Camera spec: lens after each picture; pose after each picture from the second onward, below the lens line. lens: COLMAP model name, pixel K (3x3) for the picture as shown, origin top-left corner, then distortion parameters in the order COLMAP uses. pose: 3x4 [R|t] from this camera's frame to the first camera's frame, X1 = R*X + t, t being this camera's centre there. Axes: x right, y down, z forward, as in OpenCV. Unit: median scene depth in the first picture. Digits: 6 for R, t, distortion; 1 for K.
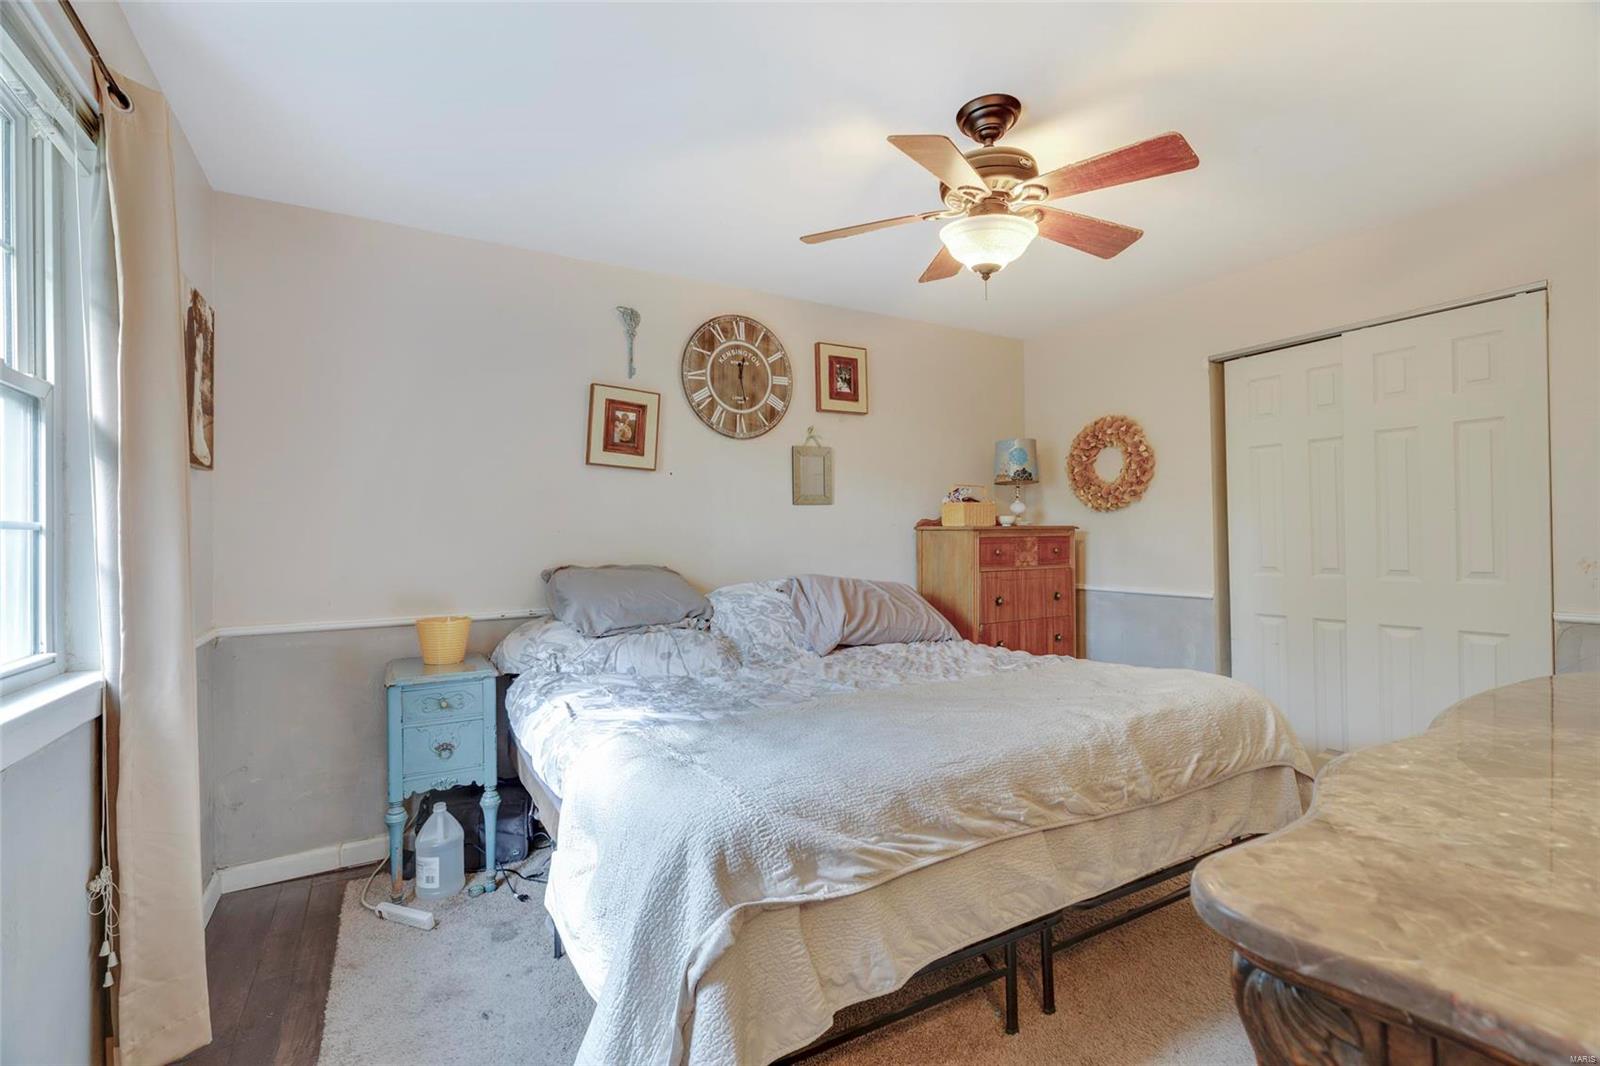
lens RADIAL K [[712.9, 0, 799.7], [0, 712.9, 535.9], [0, 0, 1]] dist [-0.001571, 0.000252]
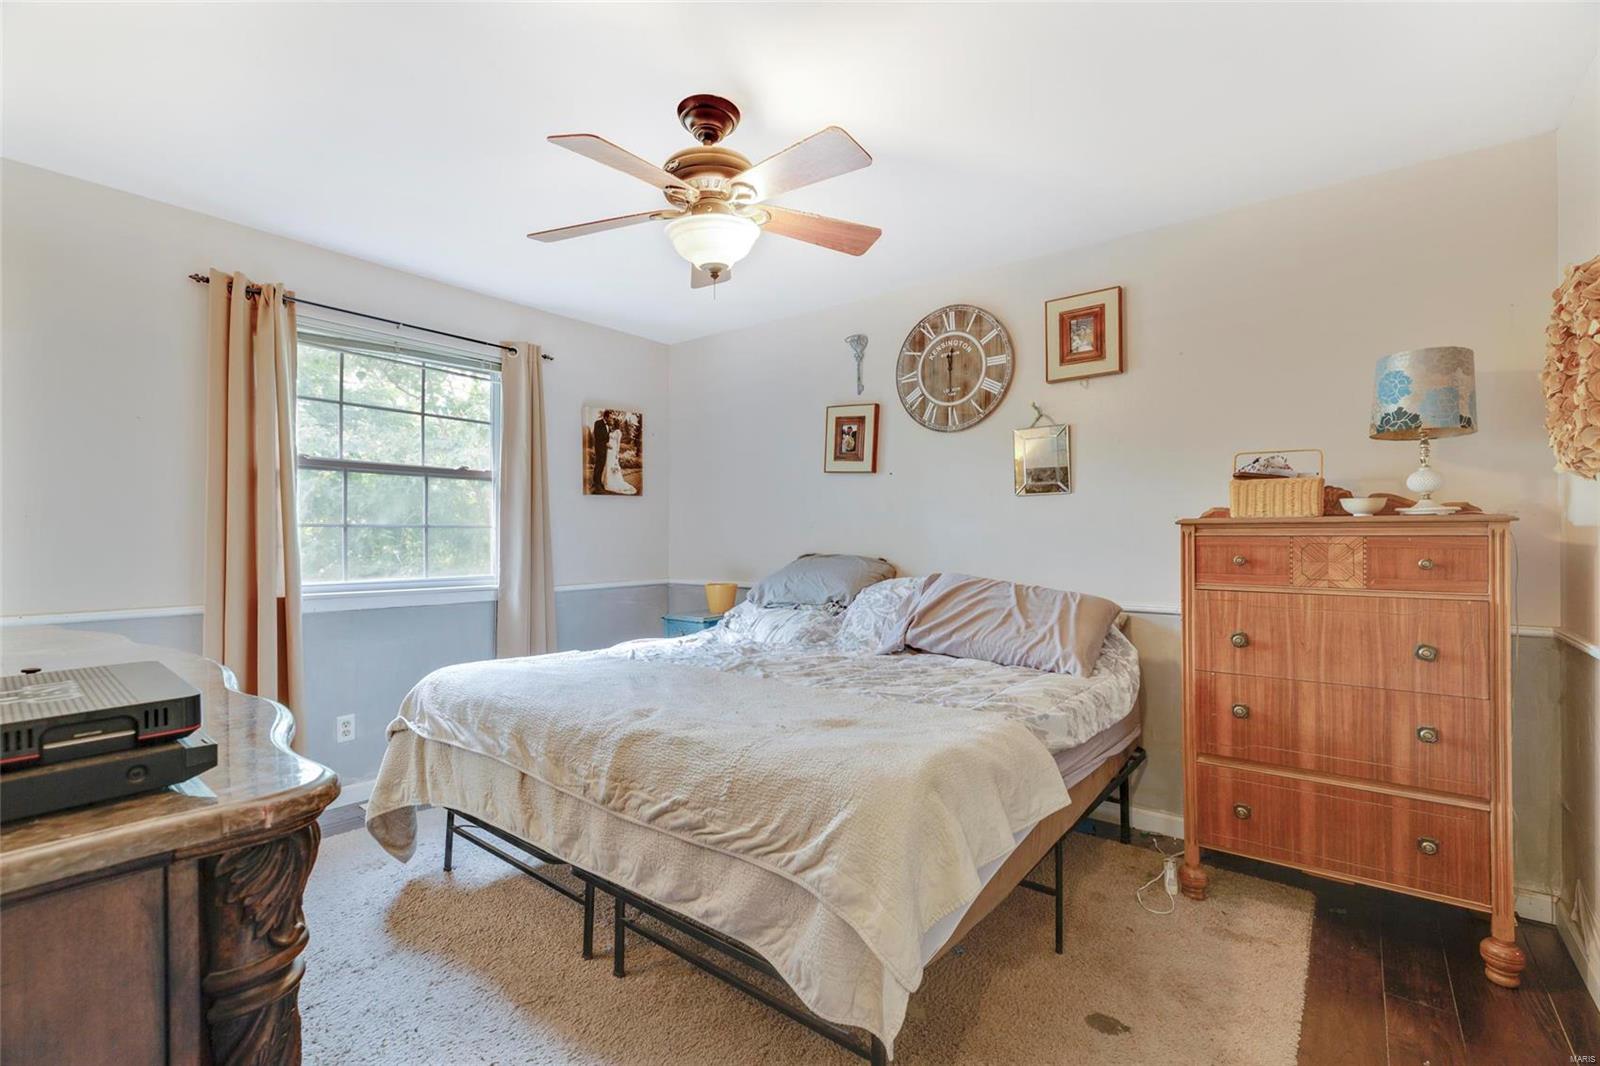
lens RADIAL K [[712.9, 0, 799.6], [0, 712.9, 532.8], [0, 0, 1]] dist [-0.001571, 0.000252]
pose [[0.376121, 0.008502, -0.926531, 0.757159], [0.000615, 0.999955, 0.009426, -0.006817], [0.926570, -0.004115, 0.376099, 0.444580]]
